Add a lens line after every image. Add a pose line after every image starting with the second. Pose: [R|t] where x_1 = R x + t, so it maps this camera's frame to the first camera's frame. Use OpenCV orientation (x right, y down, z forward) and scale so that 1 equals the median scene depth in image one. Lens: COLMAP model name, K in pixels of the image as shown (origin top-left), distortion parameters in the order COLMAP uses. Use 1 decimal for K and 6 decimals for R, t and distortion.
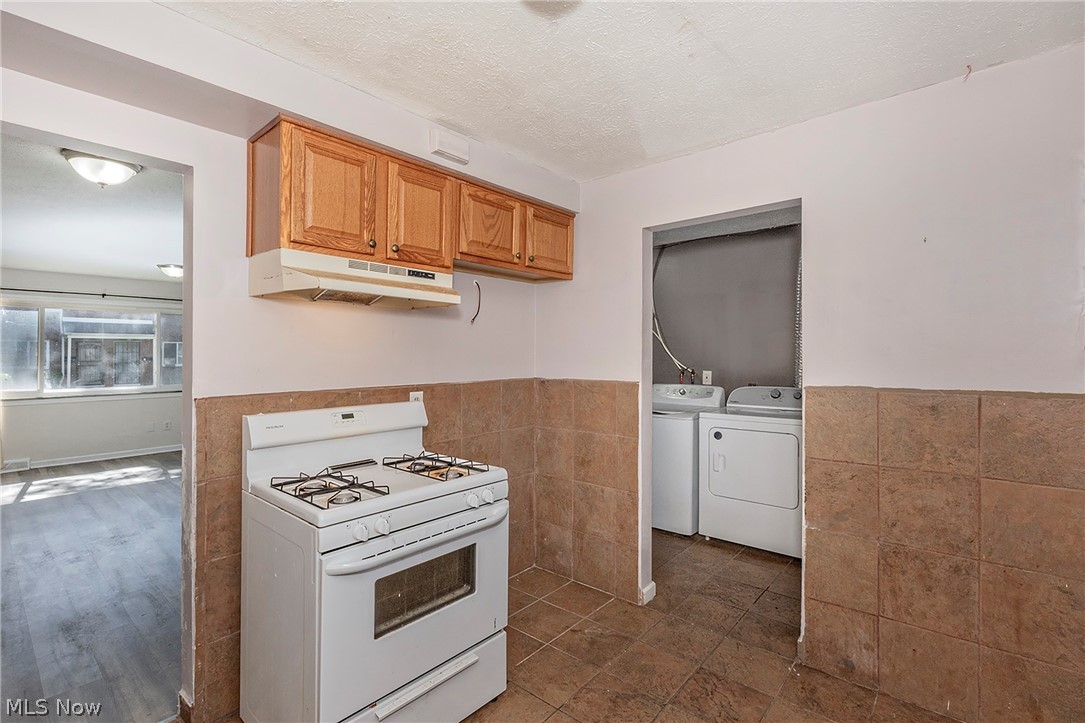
lens RADIAL K [[508.6, 0, 555.6], [0, 508.6, 348.2], [0, 0, 1]] dist [0.002659, 0.000132]
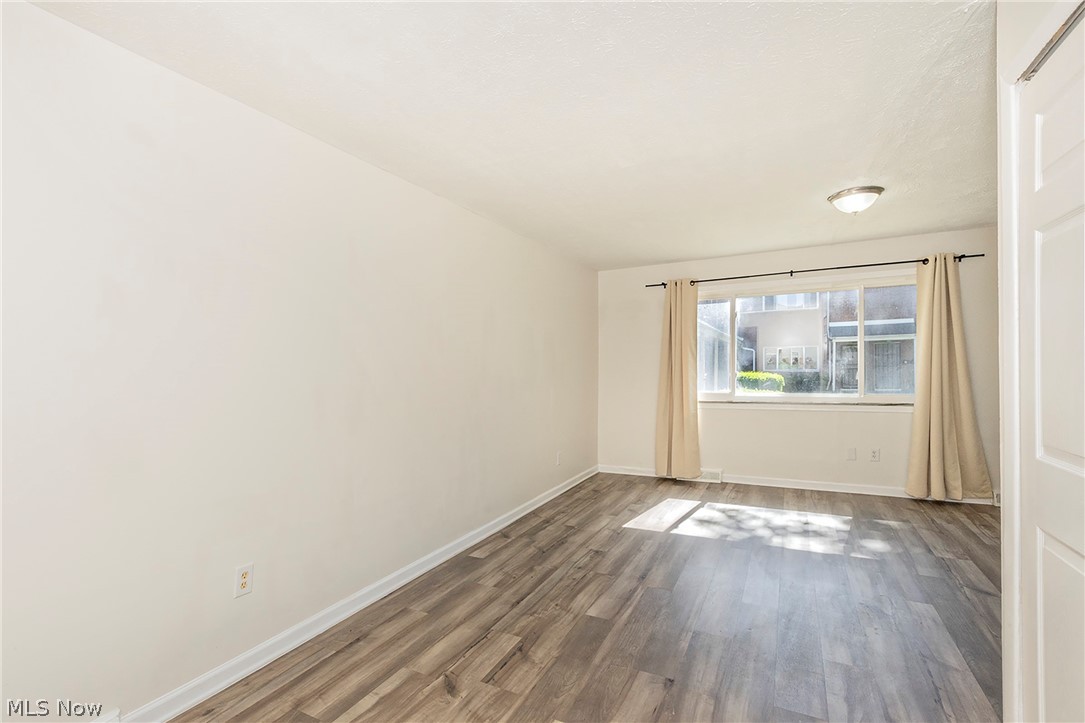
lens RADIAL K [[487.7, 0, 510.7], [0, 487.7, 378.3], [0, 0, 1]] dist [0.000666, 0.000094]
pose [[0.187255, 0.027259, -0.981933, -0.280236], [0.024513, 0.999174, 0.032412, 0.022546], [0.982005, -0.030140, 0.186432, 0.500526]]
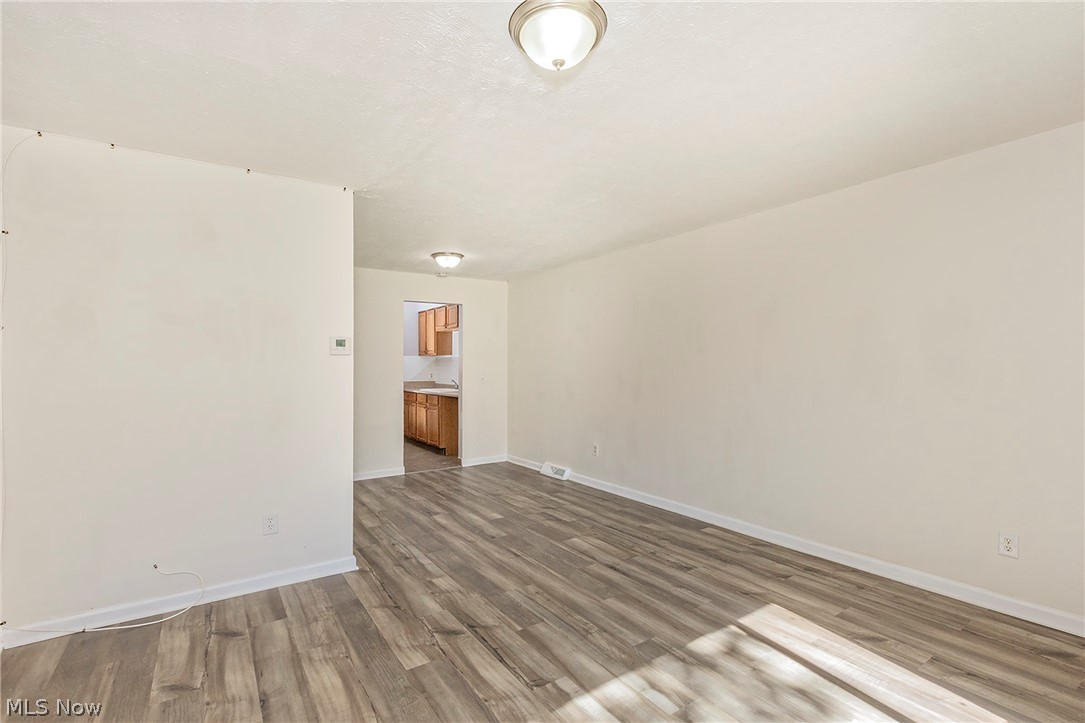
lens RADIAL K [[495.8, 0, 547.4], [0, 495.8, 342.3], [0, 0, 1]] dist [-0.000097, -0.000078]
pose [[-0.965296, 0.027859, 0.259669, -0.814790], [0.013853, 0.998356, -0.055614, 0.035779], [-0.260791, -0.050086, -0.964095, 1.253706]]
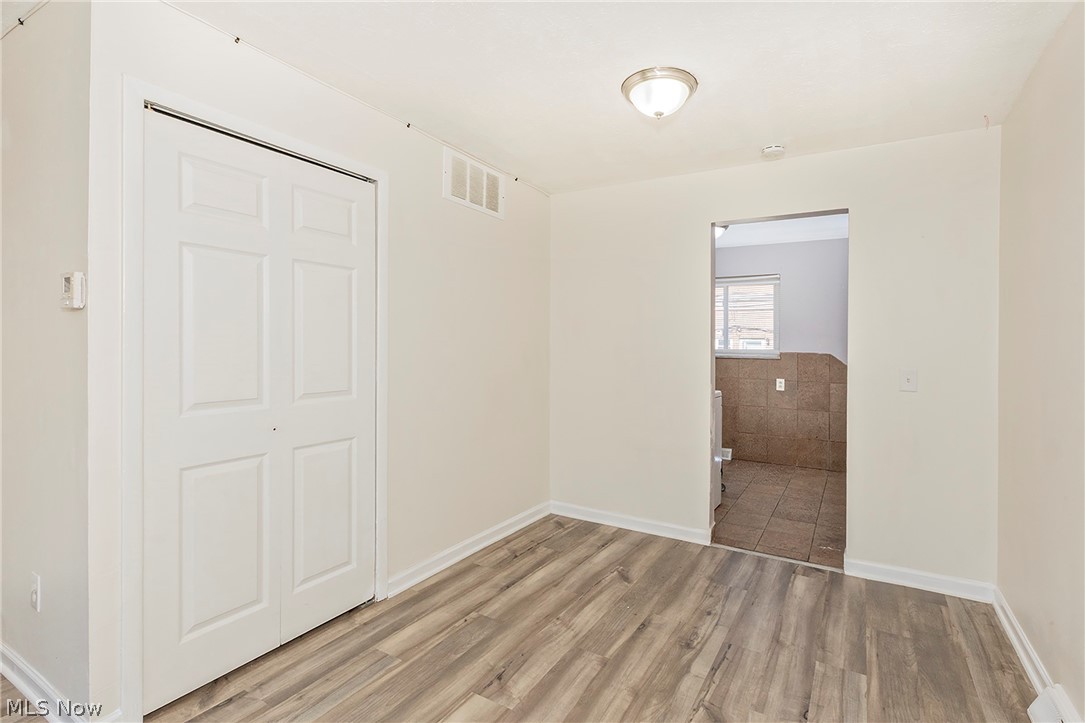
lens RADIAL K [[497.5, 0, 570.4], [0, 497.5, 346.4], [0, 0, 1]] dist [-0.000566, -0.000117]
pose [[-0.185055, 0.006158, 0.982709, -0.772774], [-0.015305, 0.999841, -0.009147, 0.032824], [-0.982609, -0.016733, -0.184931, 0.602848]]
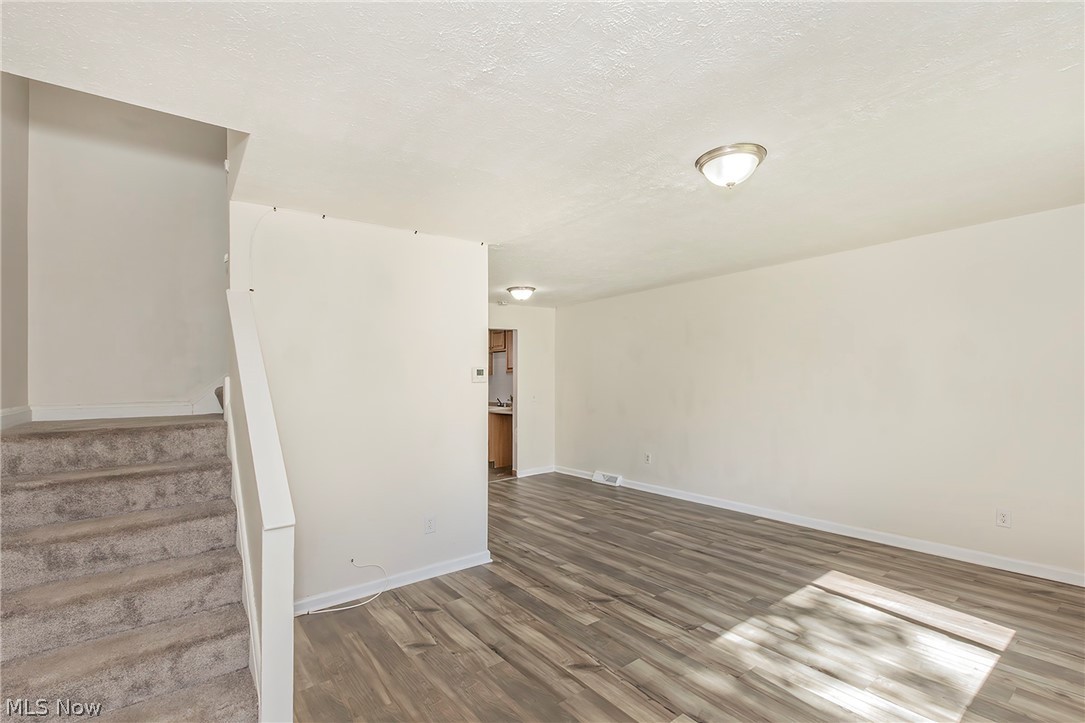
lens RADIAL K [[491.9, 0, 570.1], [0, 491.9, 373.1], [0, 0, 1]] dist [-0.000759, -0.000521]
pose [[-0.981626, 0.031905, 0.188130, -0.701697], [0.028827, 0.999402, -0.019076, 0.019674], [-0.188626, -0.013302, -0.981959, 1.384441]]
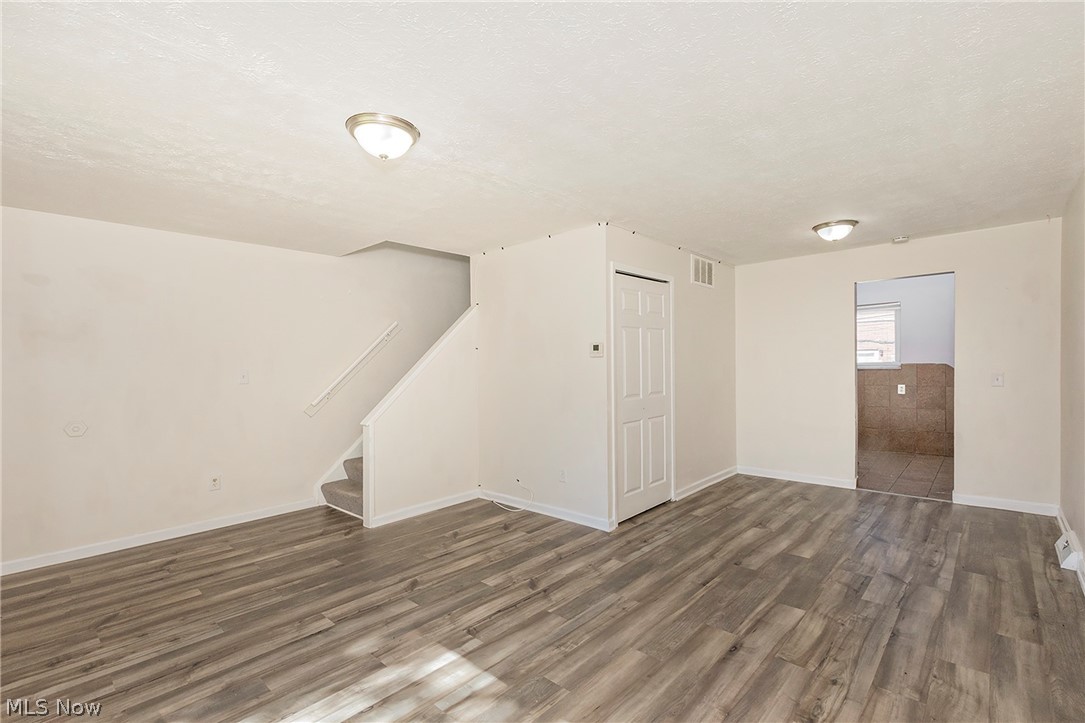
lens RADIAL K [[490.1, 0, 553.2], [0, 490.1, 374.2], [0, 0, 1]] dist [-0.001535, -0.000541]
pose [[0.021008, -0.015523, 0.999659, -1.114523], [0.011603, 0.999816, 0.015282, 0.026788], [-0.999712, 0.011278, 0.021184, 0.849183]]
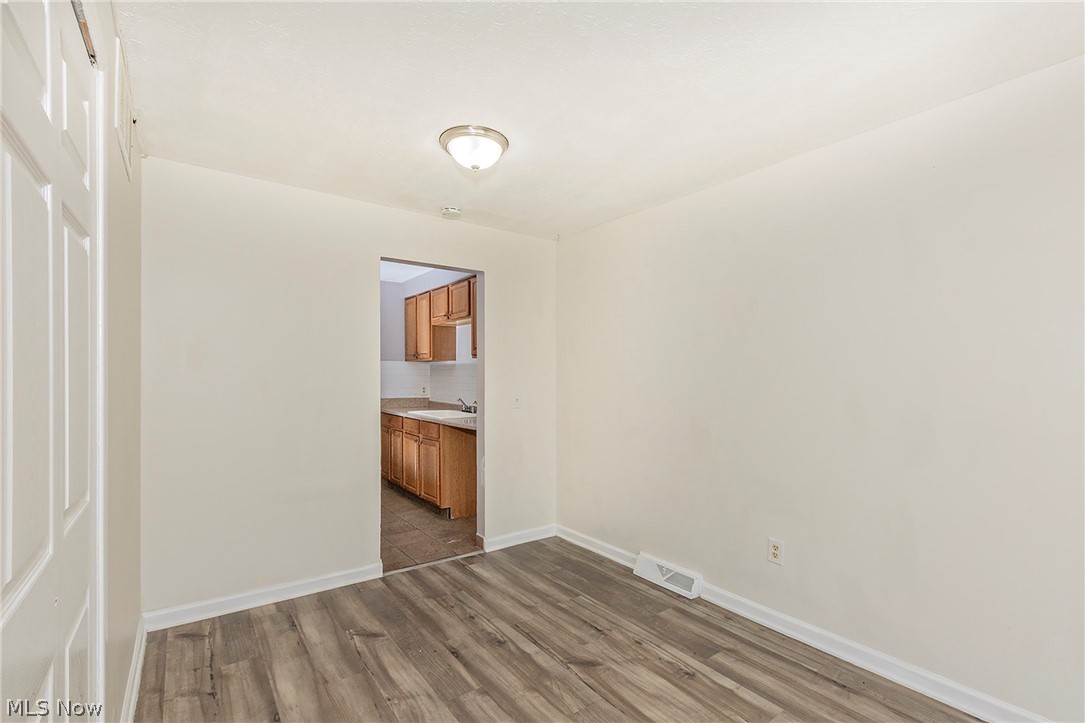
lens RADIAL K [[496.5, 0, 542.5], [0, 496.5, 361.5], [0, 0, 1]] dist [0.001501, -0.000584]
pose [[-0.971758, 0.014633, 0.235526, -0.568907], [0.005732, 0.999245, -0.038431, 0.029500], [-0.235910, -0.035996, -0.971108, 0.843918]]
